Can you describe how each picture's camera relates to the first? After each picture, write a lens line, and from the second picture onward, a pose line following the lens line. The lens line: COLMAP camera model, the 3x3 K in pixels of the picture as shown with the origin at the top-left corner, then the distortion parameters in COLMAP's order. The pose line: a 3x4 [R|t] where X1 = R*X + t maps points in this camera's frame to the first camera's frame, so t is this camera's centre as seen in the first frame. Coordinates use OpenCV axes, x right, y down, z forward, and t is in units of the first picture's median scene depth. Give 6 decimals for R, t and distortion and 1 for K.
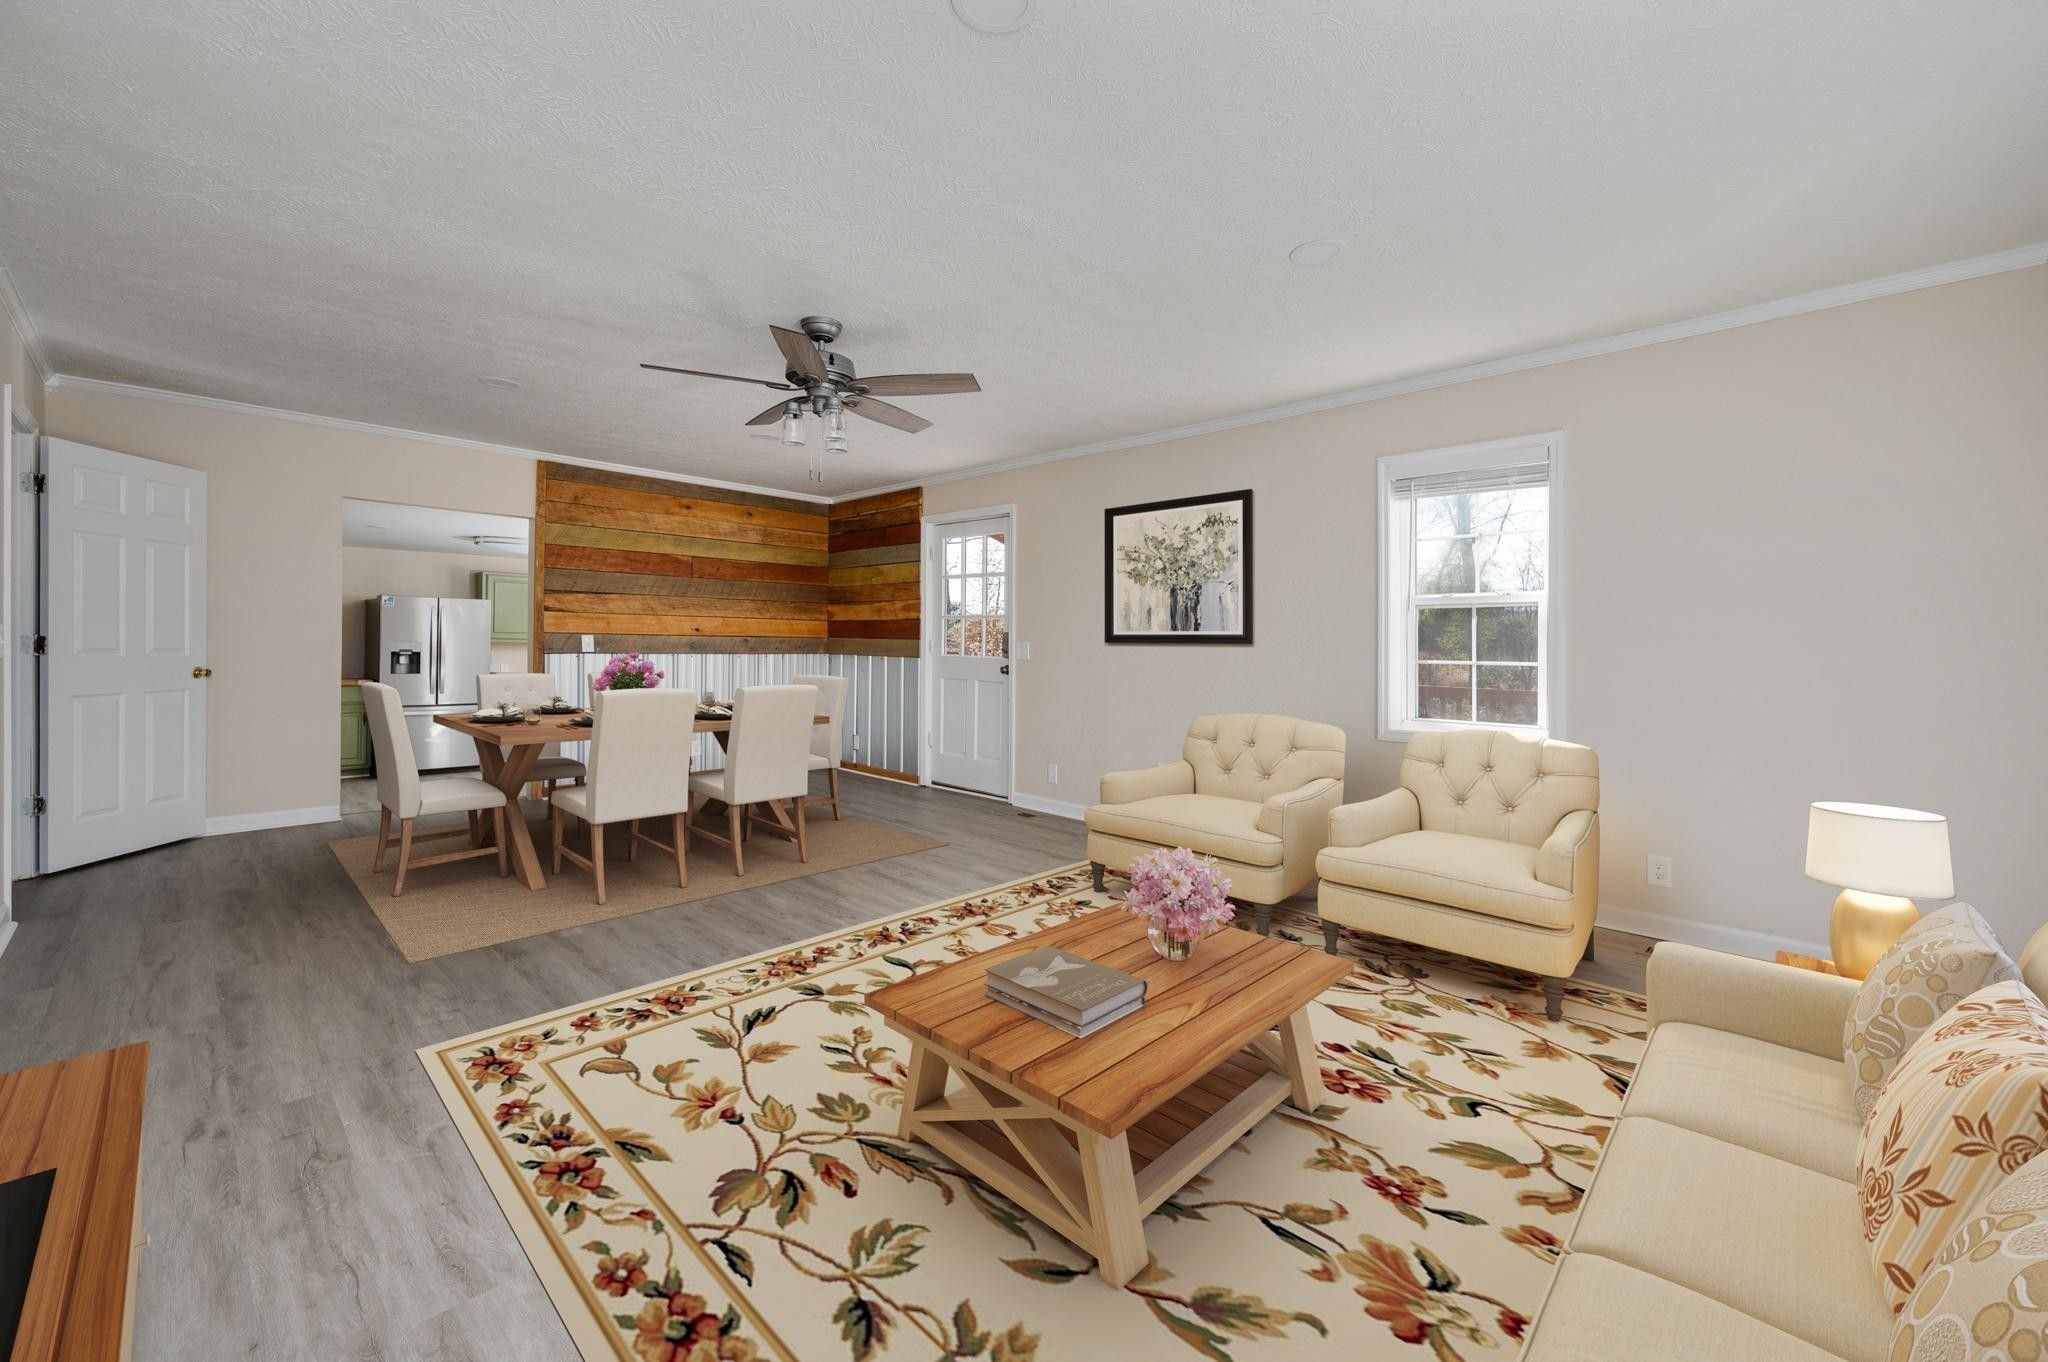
lens RADIAL K [[810.7, 0, 1025.7], [0, 810.7, 645.3], [0, 0, 1]] dist [-0.000499, -0.000011]
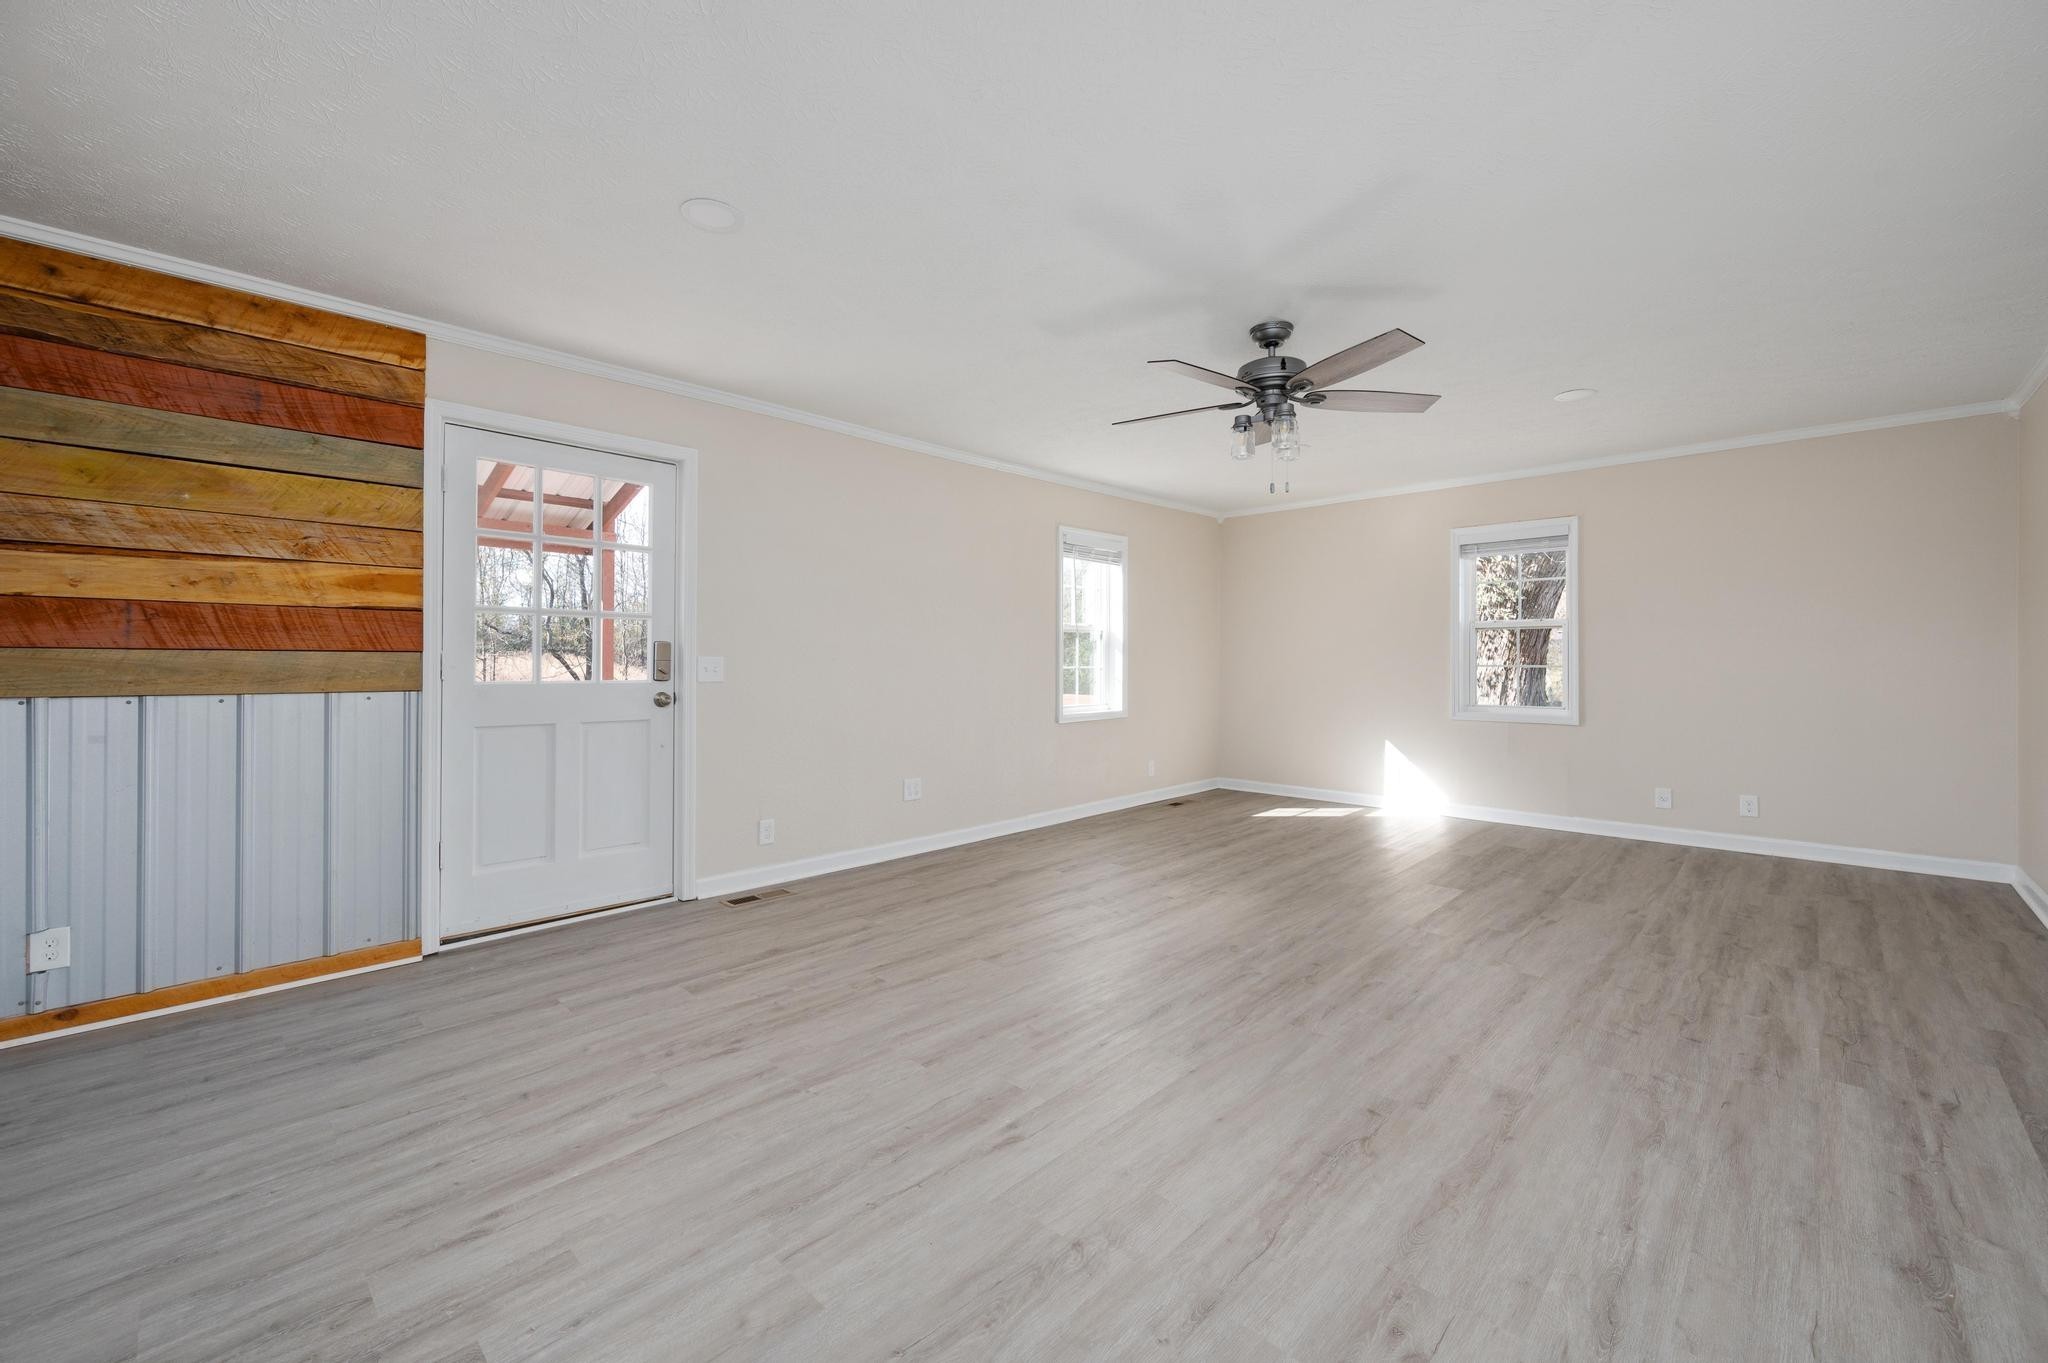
lens RADIAL K [[807.5, 0, 1036.4], [0, 807.5, 660.1], [0, 0, 1]] dist [-0.000404, -0.000238]
pose [[0.009238, -0.009947, 0.999908, -0.661087], [0.005388, 0.999937, 0.009897, -0.005621], [-0.999943, 0.005296, 0.009291, 0.692840]]
